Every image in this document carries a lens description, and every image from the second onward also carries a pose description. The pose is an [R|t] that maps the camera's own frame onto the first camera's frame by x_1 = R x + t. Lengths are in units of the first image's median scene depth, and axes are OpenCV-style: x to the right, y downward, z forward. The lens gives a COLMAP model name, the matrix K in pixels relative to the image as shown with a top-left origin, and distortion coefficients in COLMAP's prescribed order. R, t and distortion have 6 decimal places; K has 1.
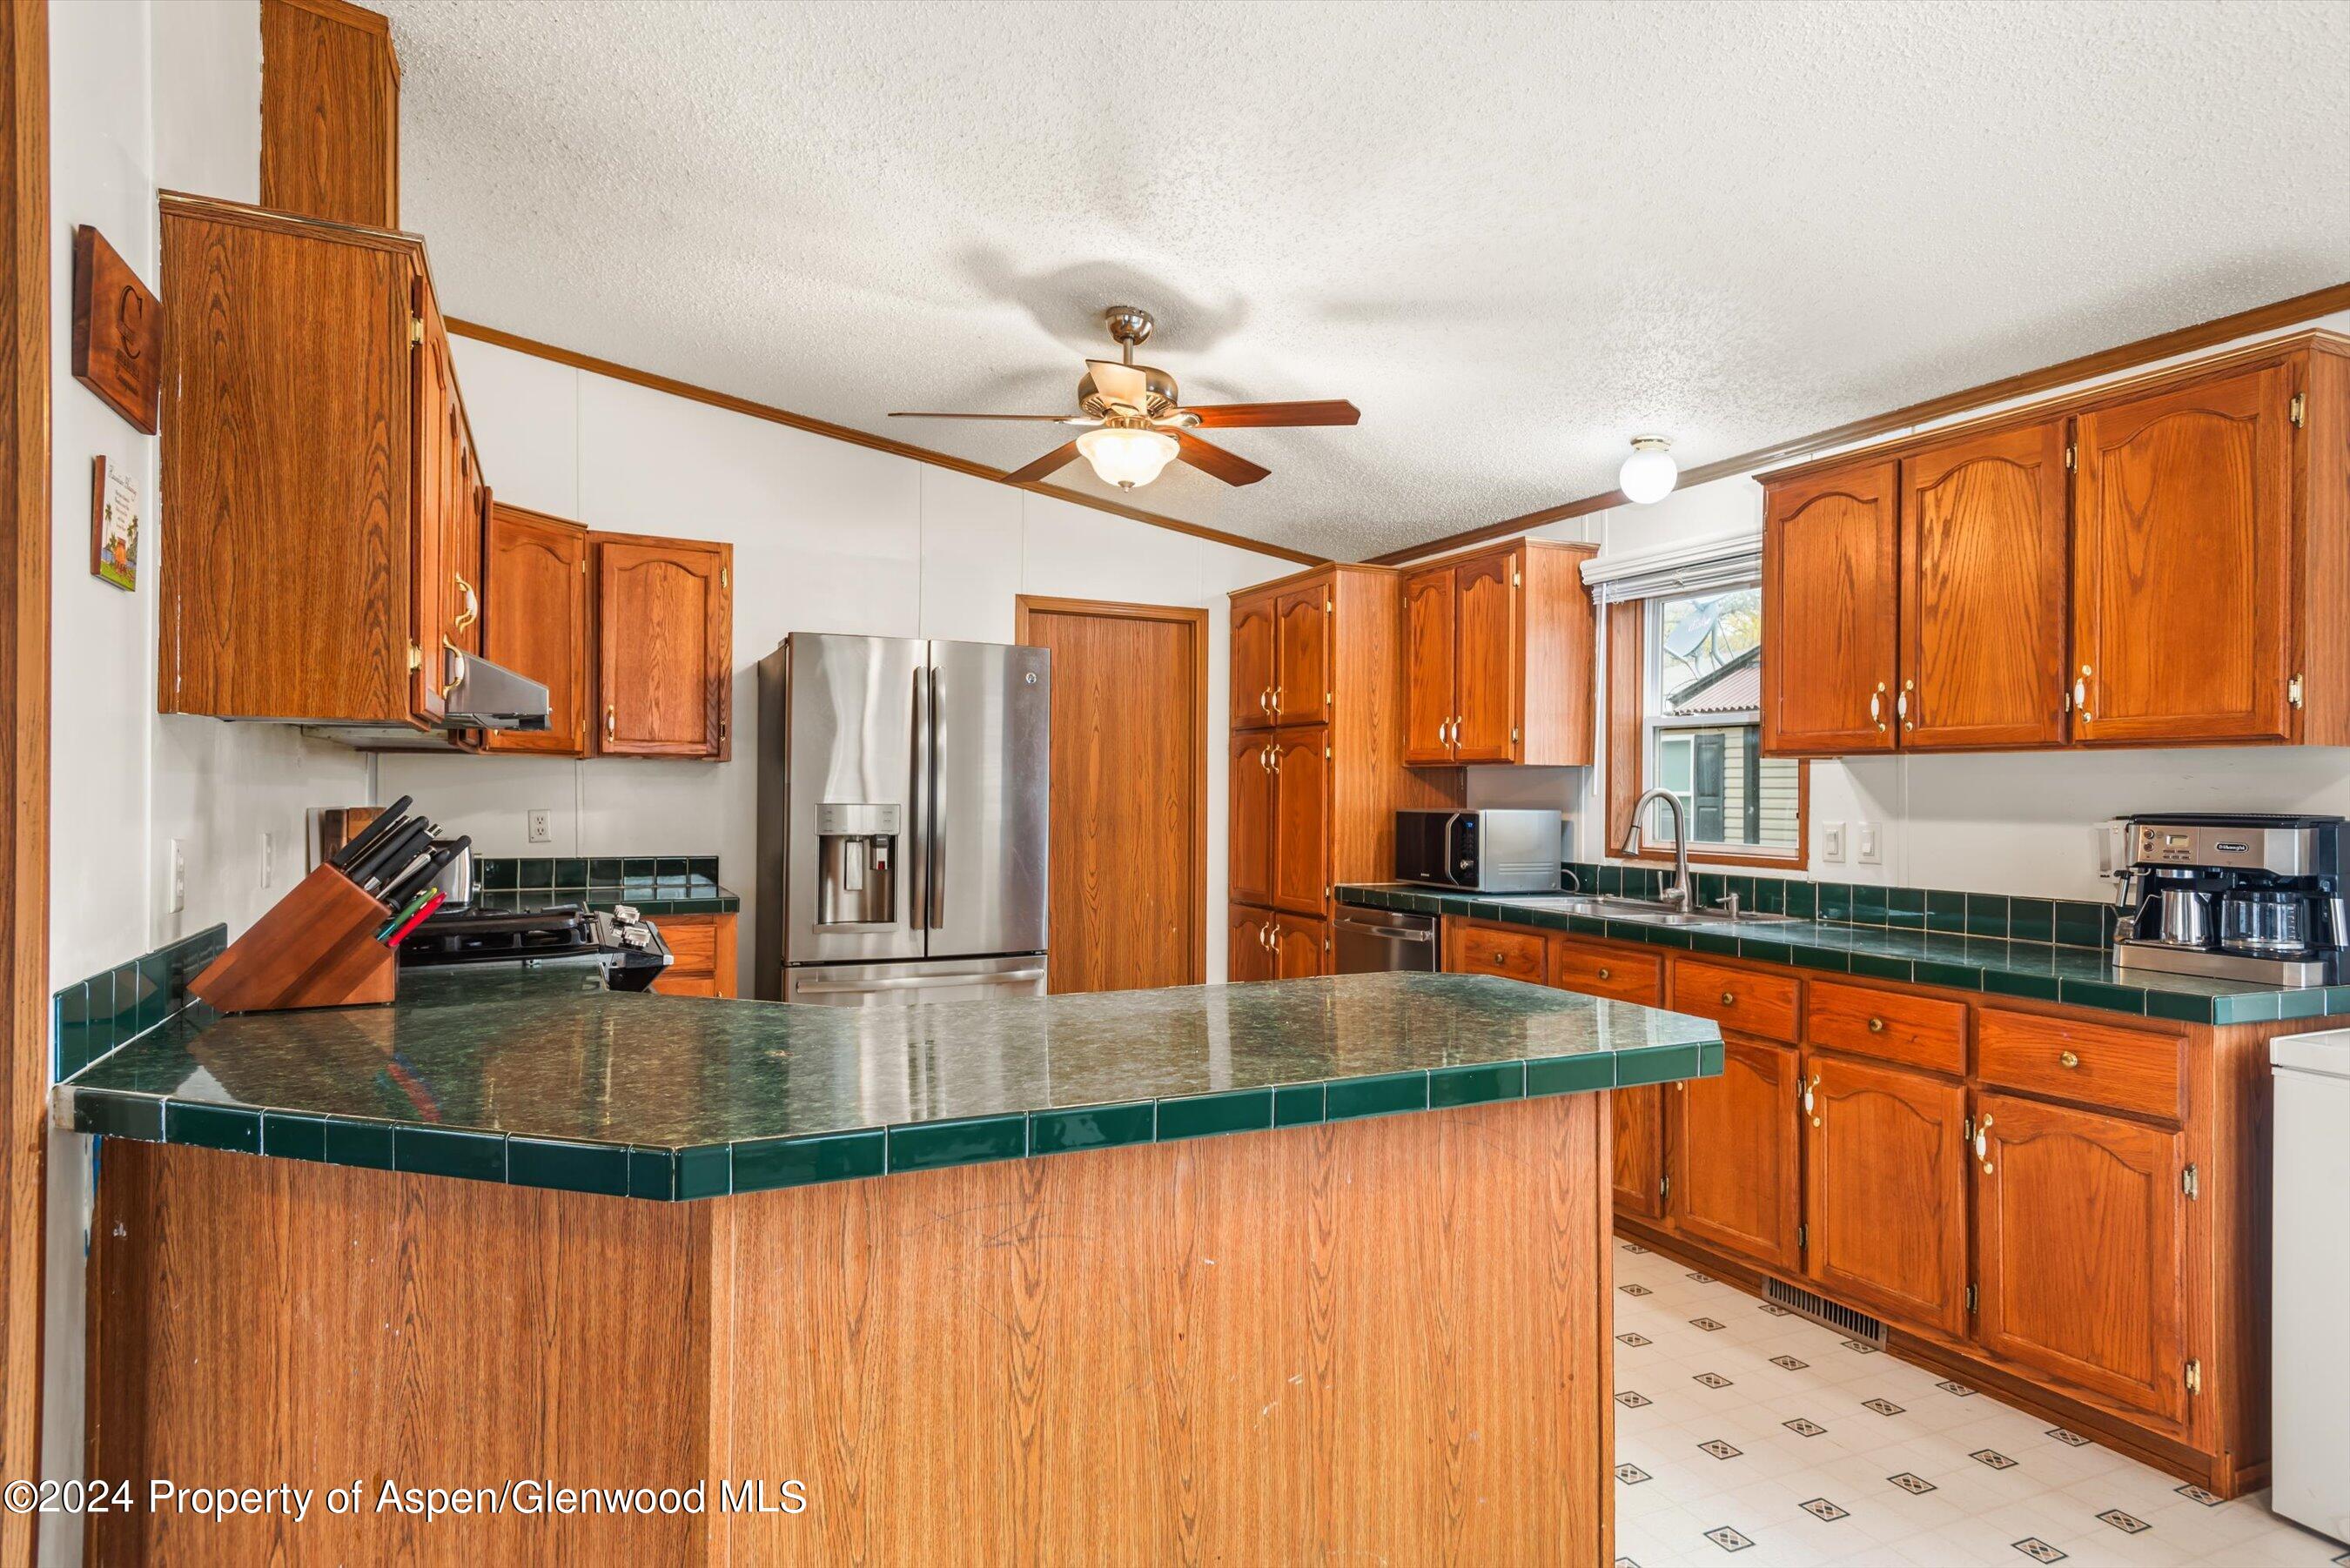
lens RADIAL K [[1306.2, 0, 1178.9], [0, 1306.2, 788.5], [0, 0, 1]] dist [0.035109, -0.013975]
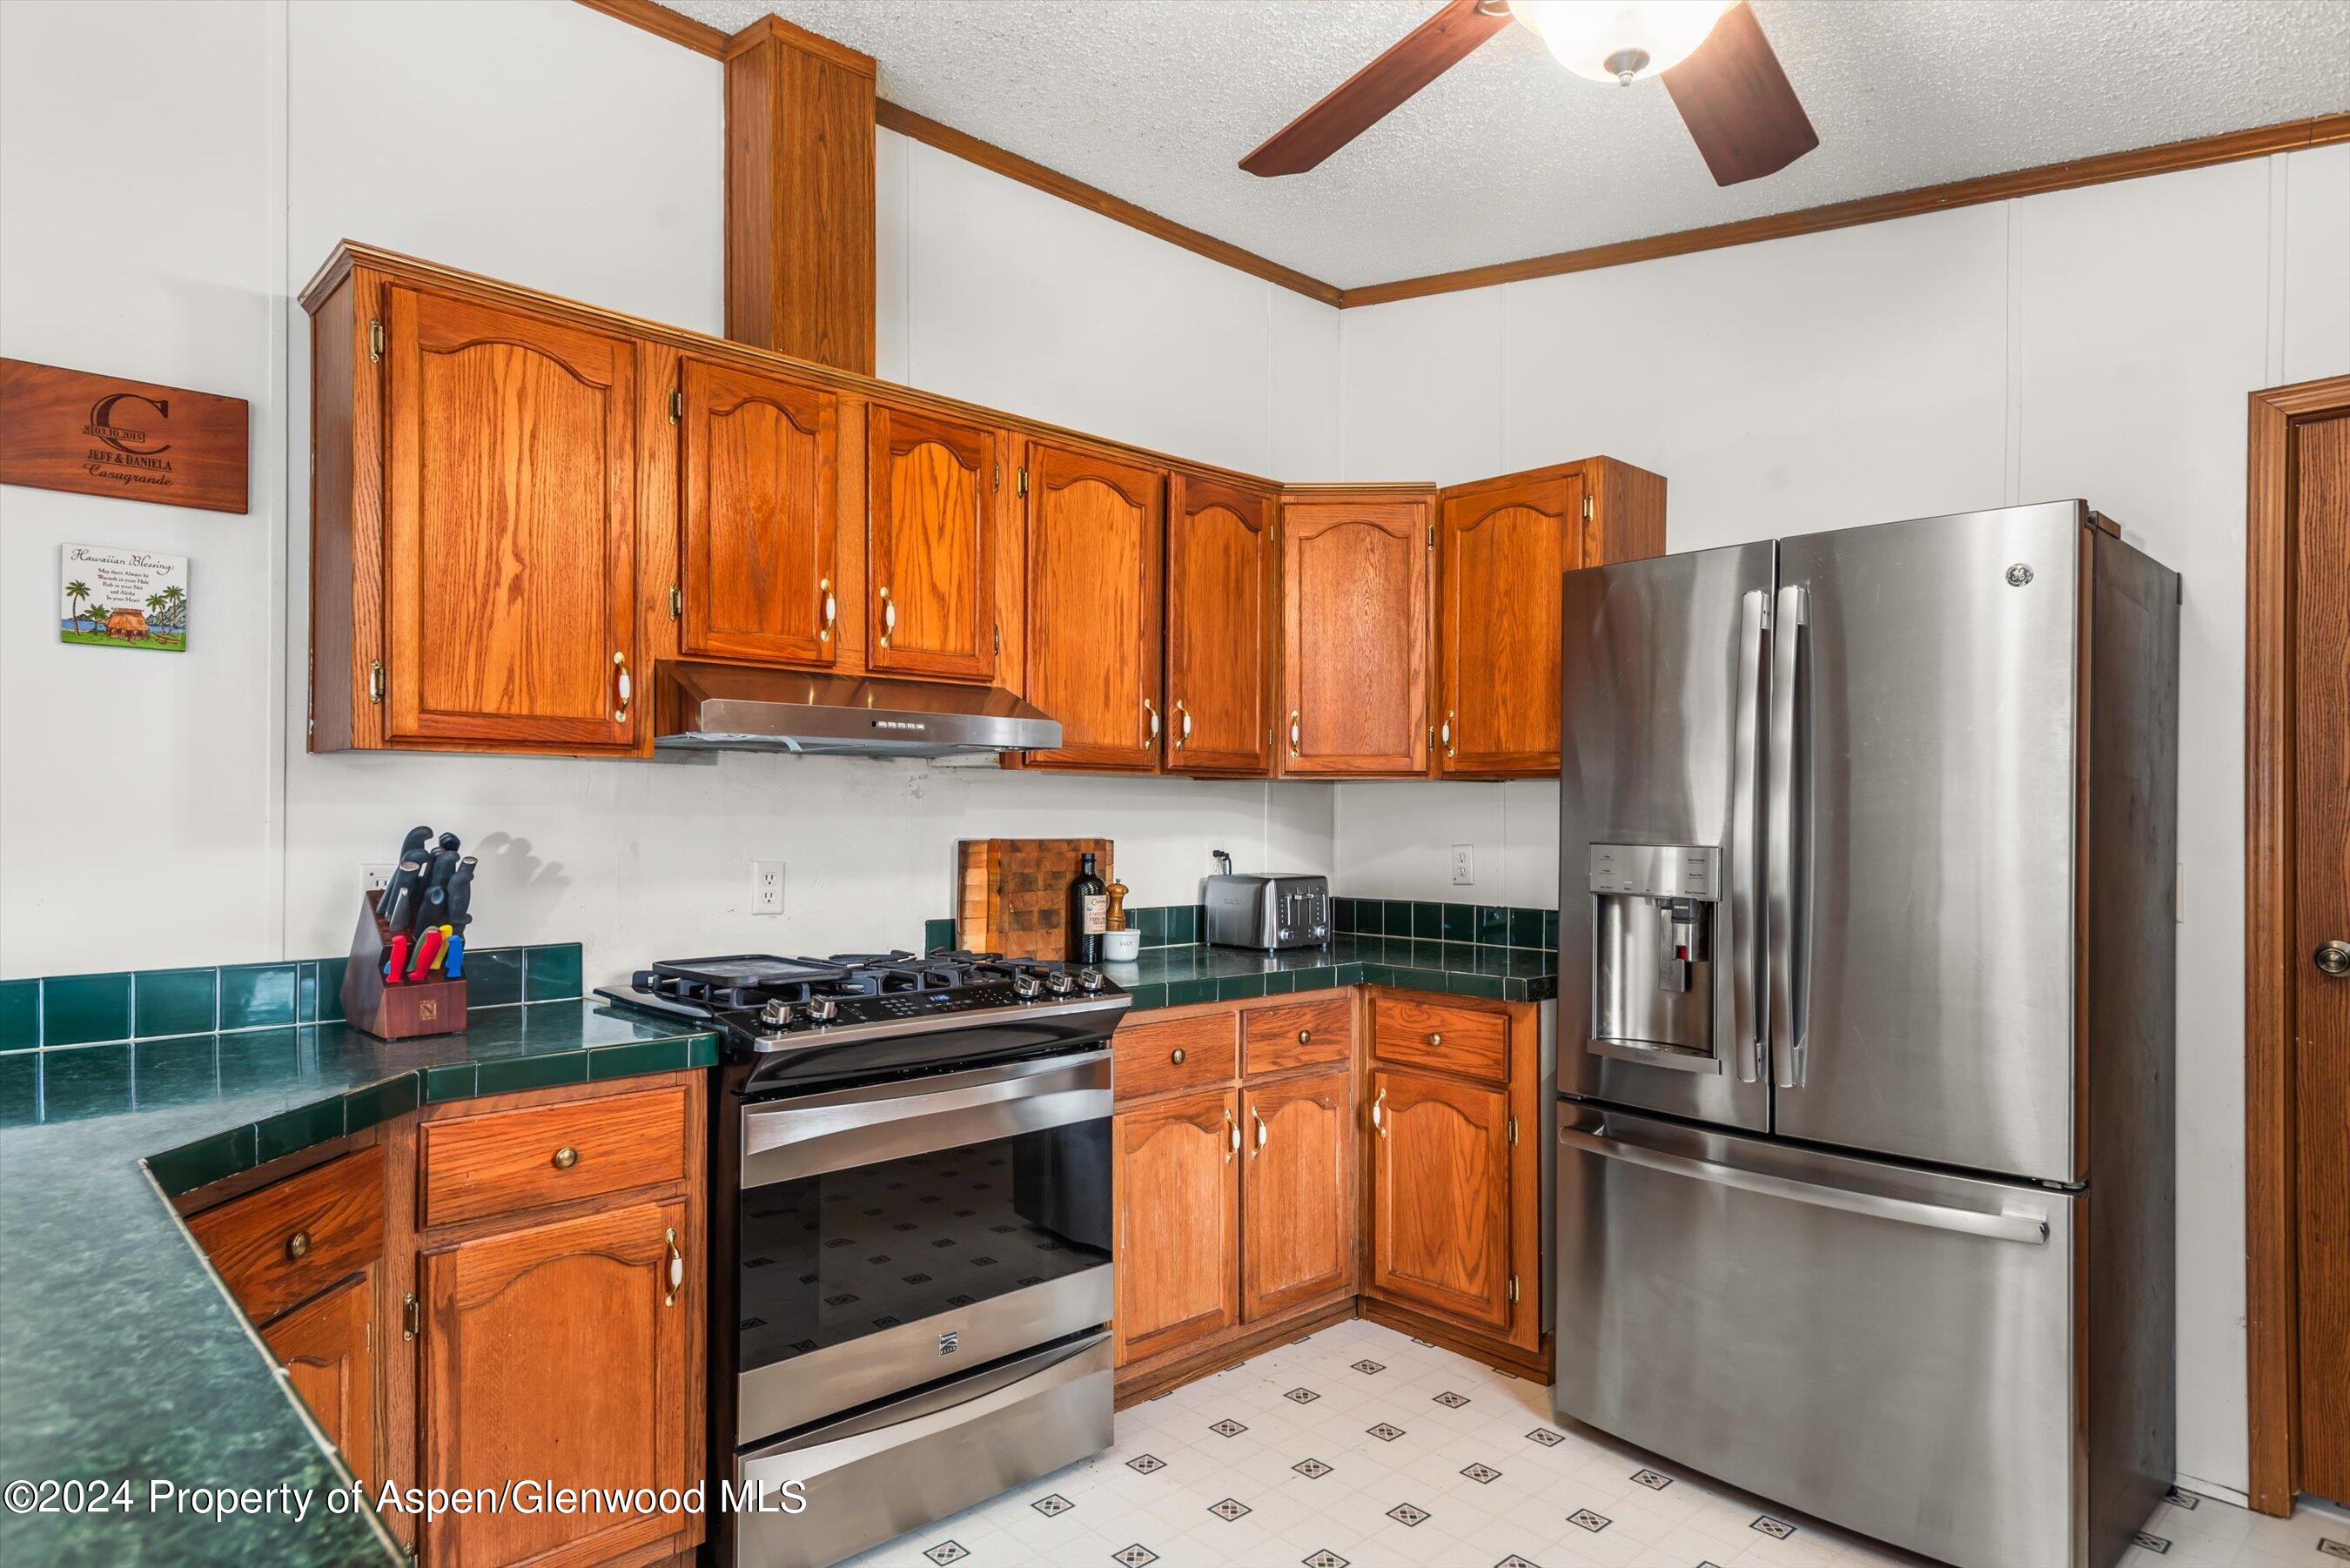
lens RADIAL K [[1306.2, 0, 1176.3], [0, 1306.2, 806.7], [0, 0, 1]] dist [0.035109, -0.013975]
pose [[0.312866, -0.012477, -0.949715, 0.337176], [-0.001357, 0.999907, -0.013584, 0.005160], [0.949796, 0.005539, 0.312820, 0.846753]]
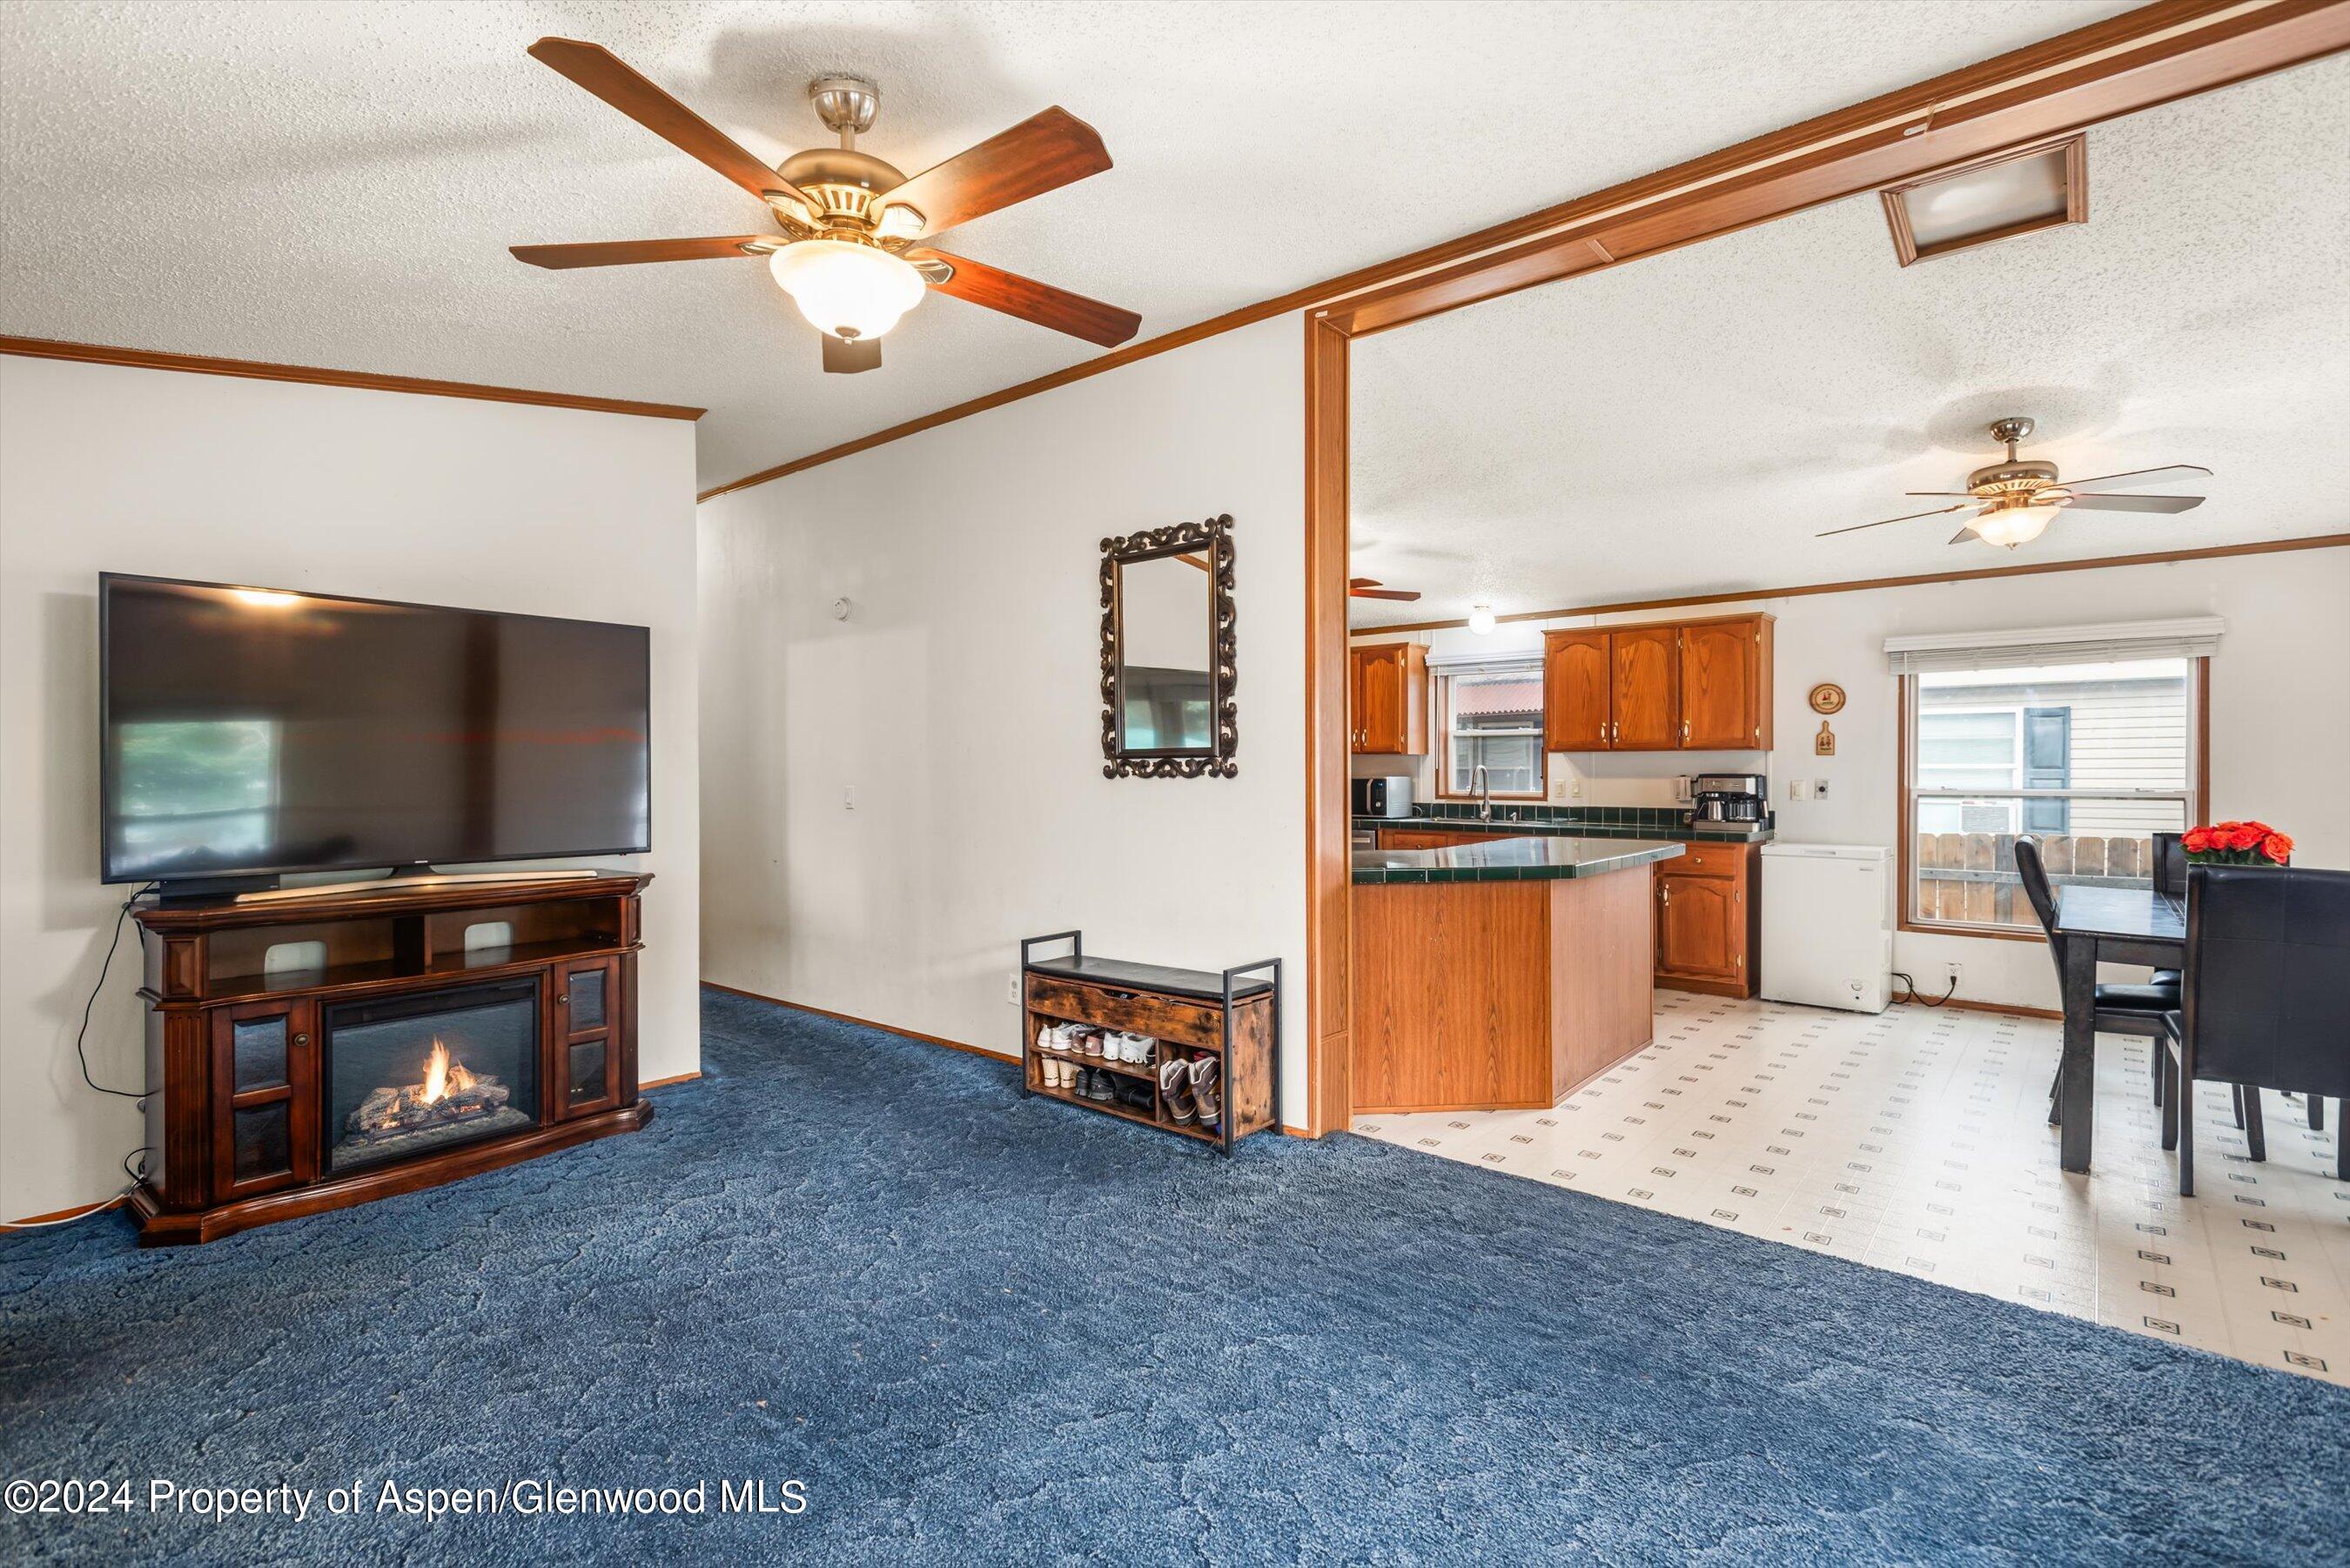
lens RADIAL K [[1093.2, 0, 1164.0], [0, 1093.2, 774.9], [0, 0, 1]] dist [0.010728, -0.001264]
pose [[0.911069, -0.010913, 0.412110, -1.102028], [0.006985, 0.999915, 0.011036, -0.010784], [-0.412196, -0.007176, 0.911067, -0.551984]]
